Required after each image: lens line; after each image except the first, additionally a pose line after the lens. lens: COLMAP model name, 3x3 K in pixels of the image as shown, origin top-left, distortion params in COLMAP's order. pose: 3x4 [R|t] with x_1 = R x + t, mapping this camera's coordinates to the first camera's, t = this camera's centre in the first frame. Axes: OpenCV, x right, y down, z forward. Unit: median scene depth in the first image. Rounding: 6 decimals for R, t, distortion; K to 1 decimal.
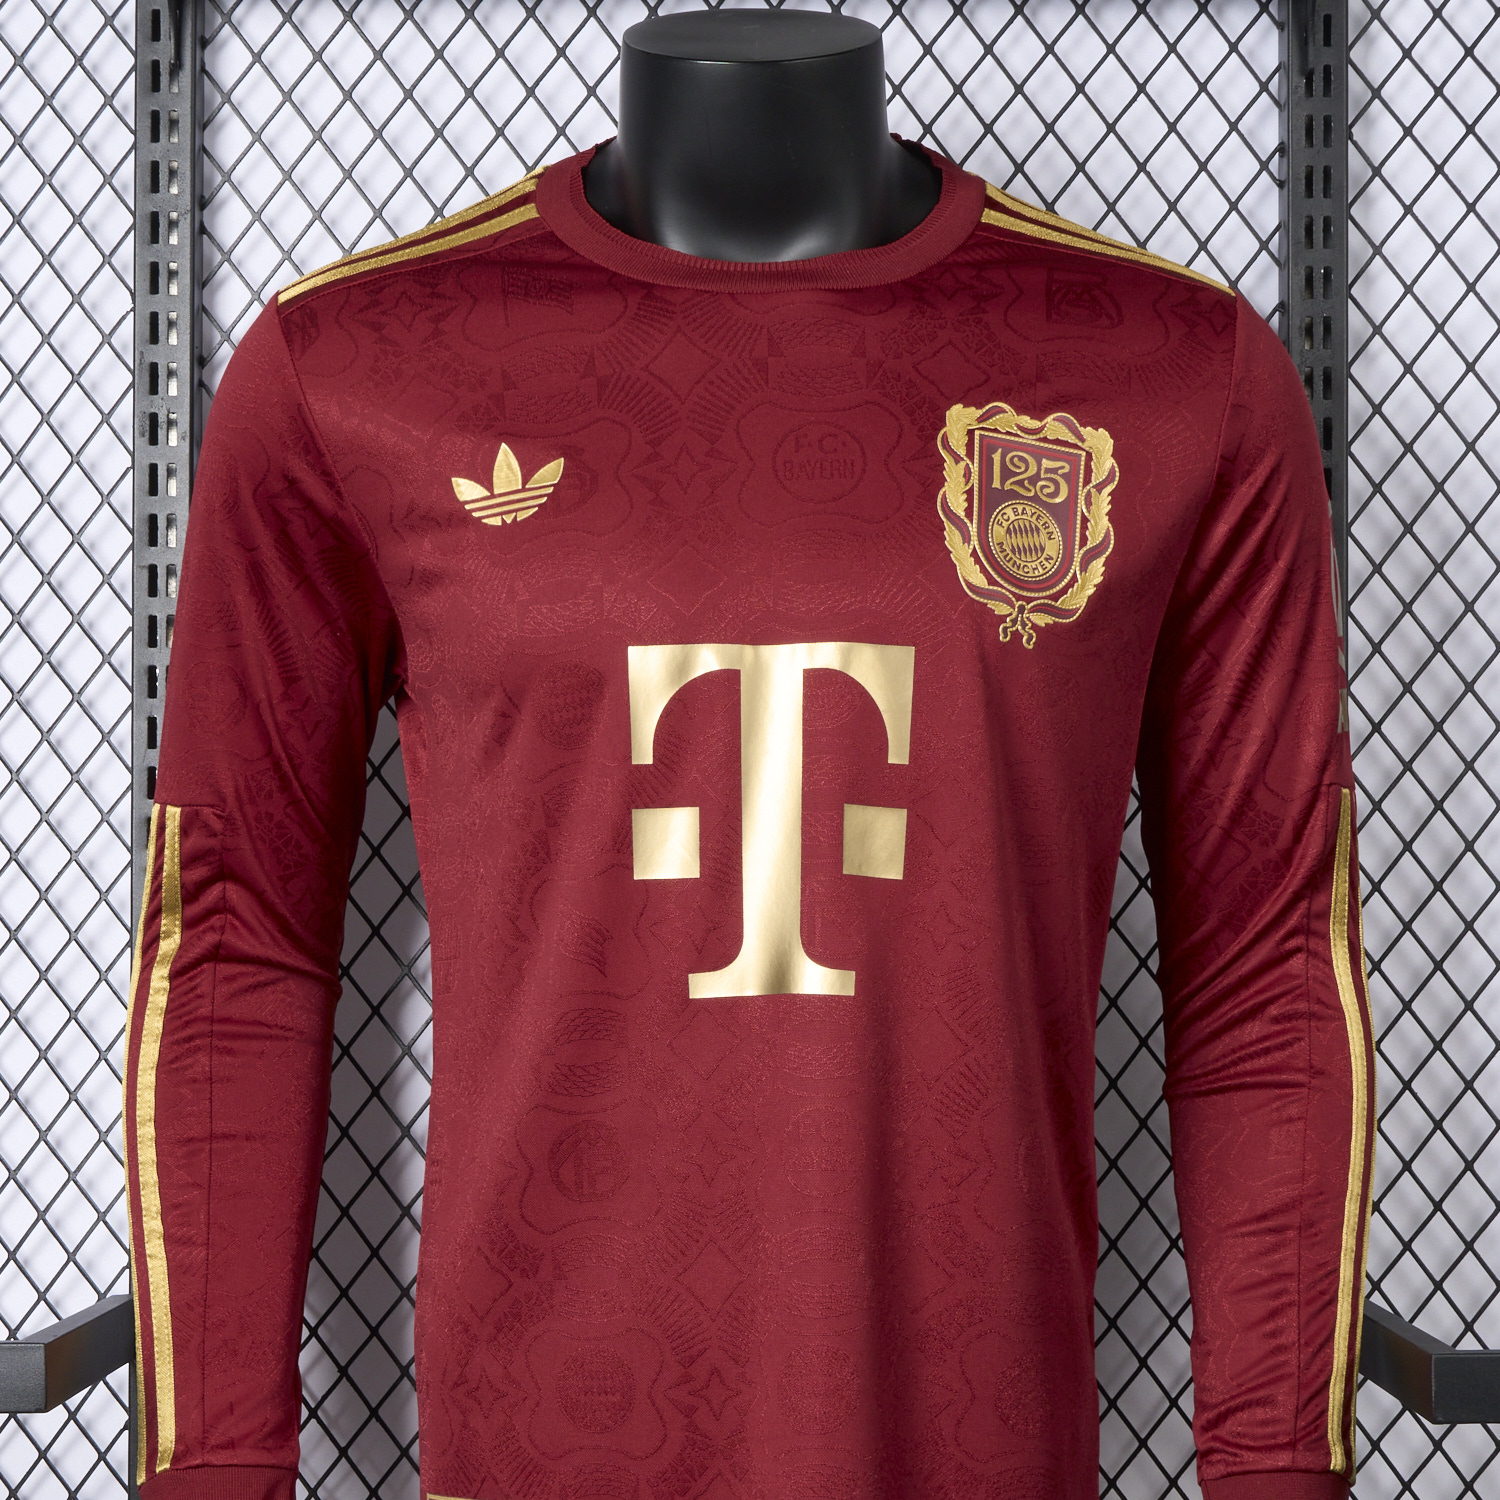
lens RADIAL K [[2219.3, 0, 750.8], [0, 2219.3, 860.2], [0, 0, 1]] dist [-0.028159, 0.109235]
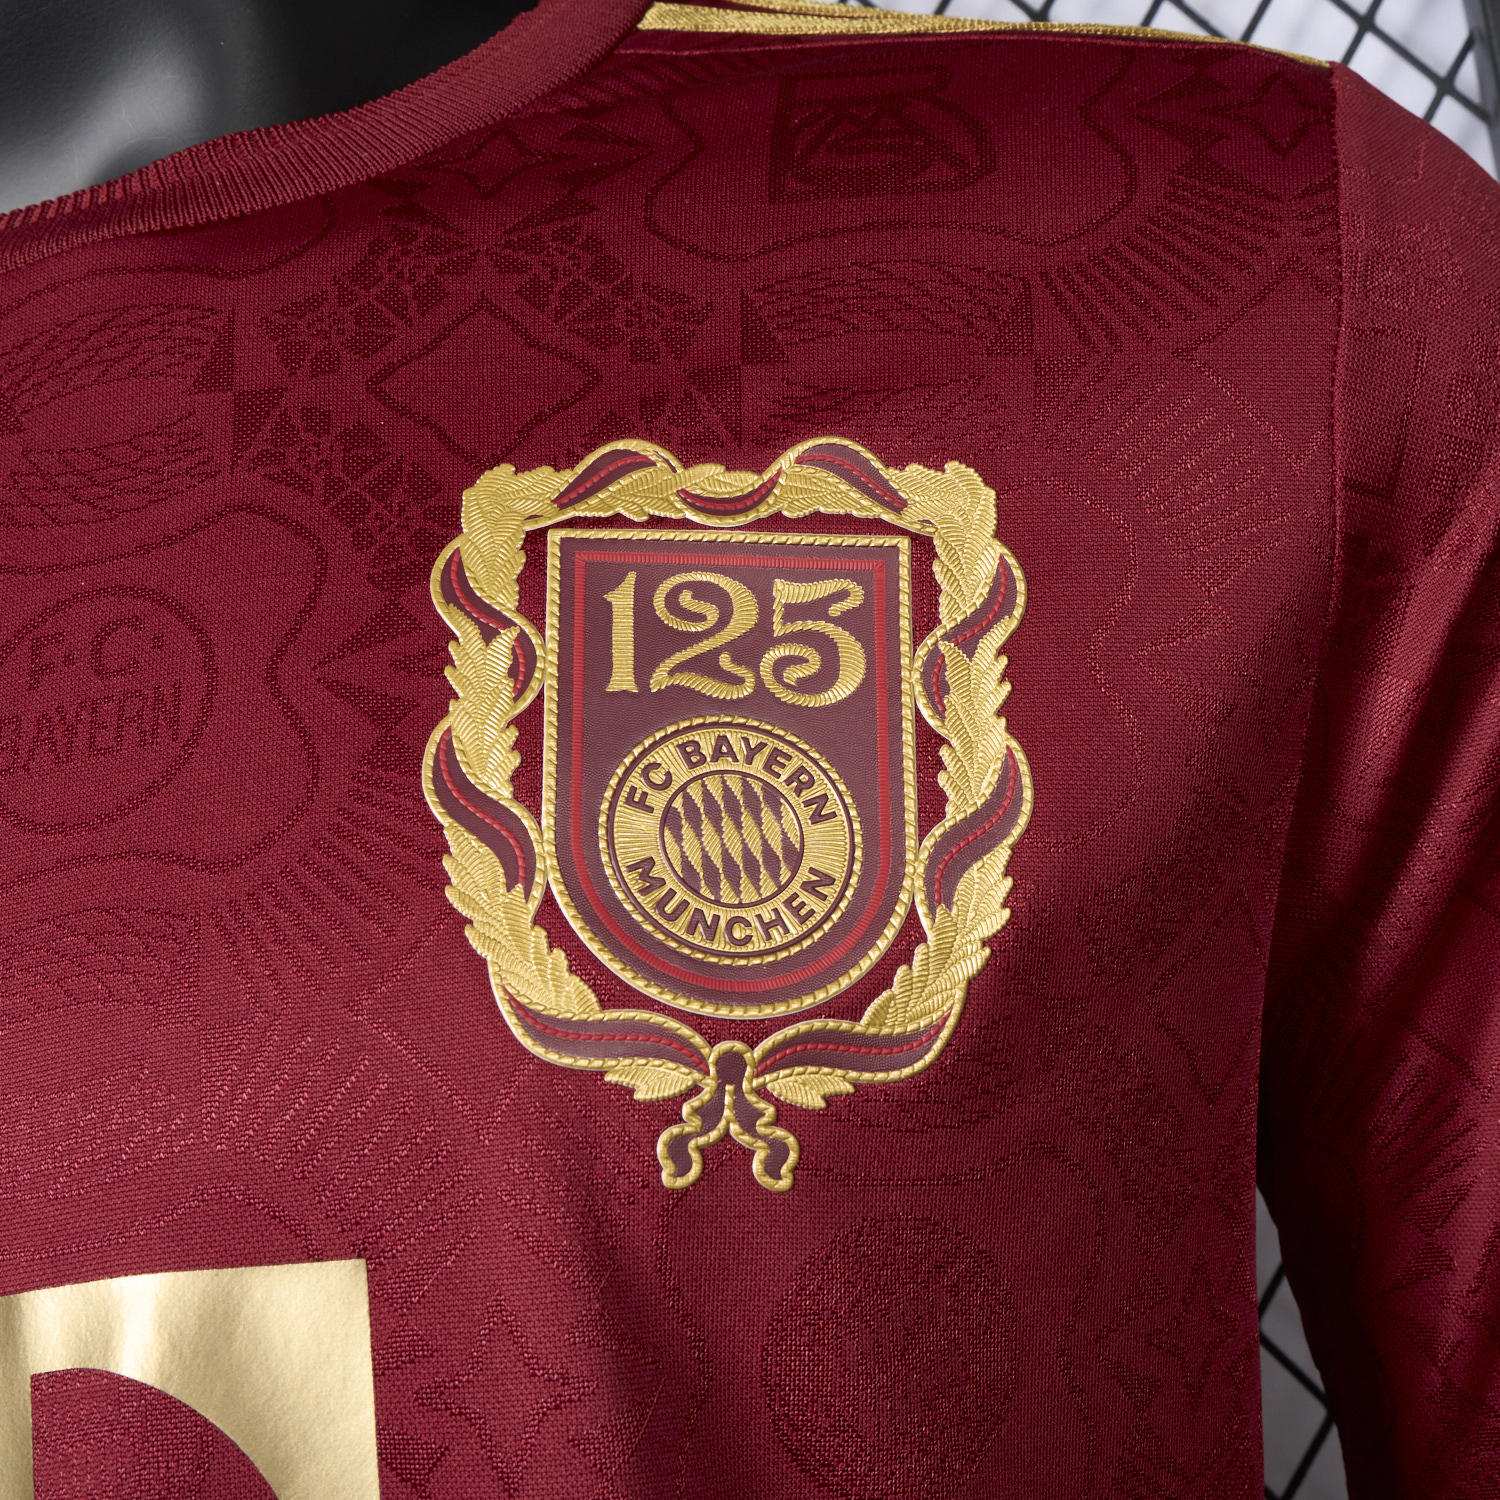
lens RADIAL K [[2219.3, 0, 750.8], [0, 2219.3, 860.2], [0, 0, 1]] dist [-0.028159, 0.109235]
pose [[0.976051, -0.157944, -0.149593, 0.171193], [0.139899, 0.982325, -0.124363, -0.100748], [0.166591, 0.100457, 0.980895, 0.685532]]
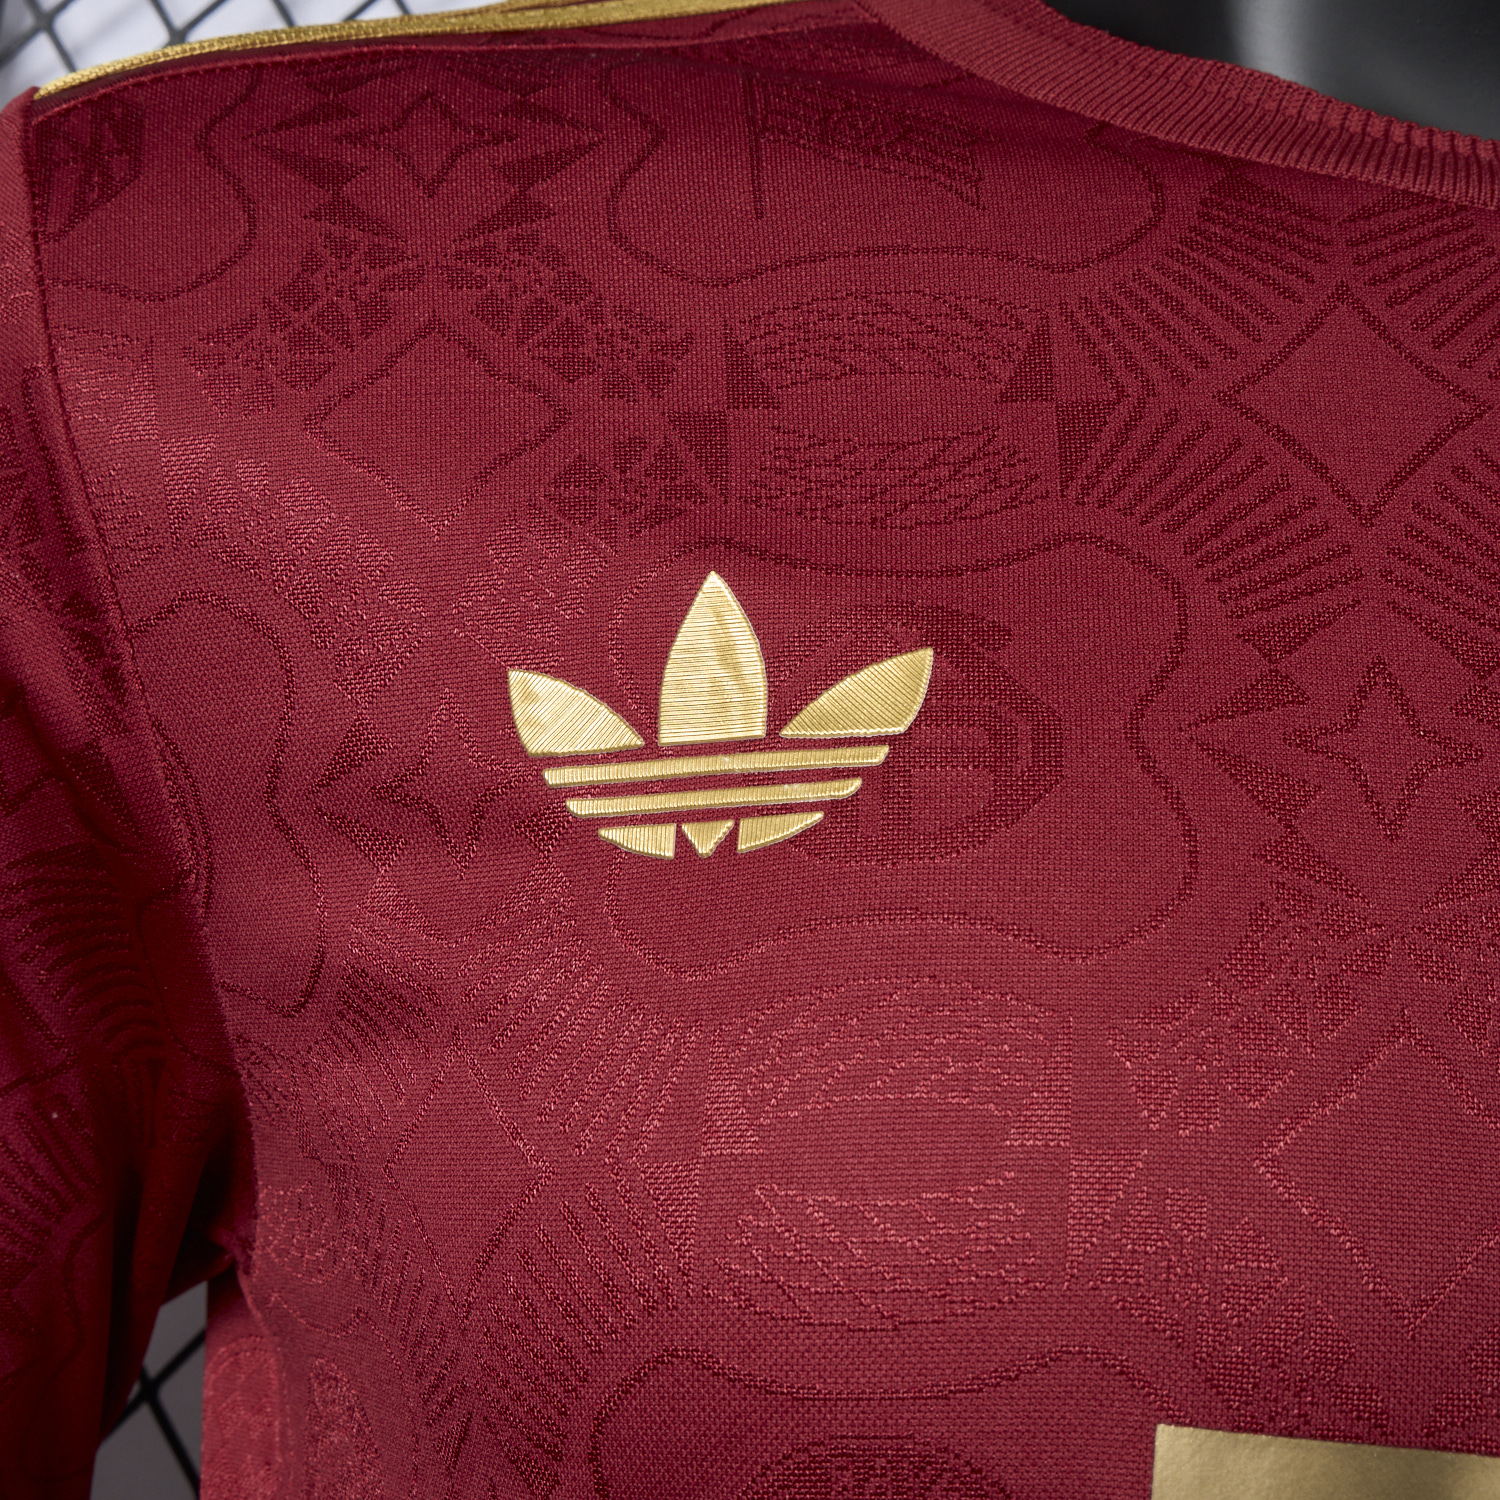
lens RADIAL K [[2219.3, 0, 750.8], [0, 2219.3, 860.2], [0, 0, 1]] dist [-0.028159, 0.109235]
pose [[0.989642, 0.135780, 0.046604, -0.116197], [-0.126781, 0.978949, -0.159957, -0.109074], [-0.067342, 0.152392, 0.986023, 0.734471]]
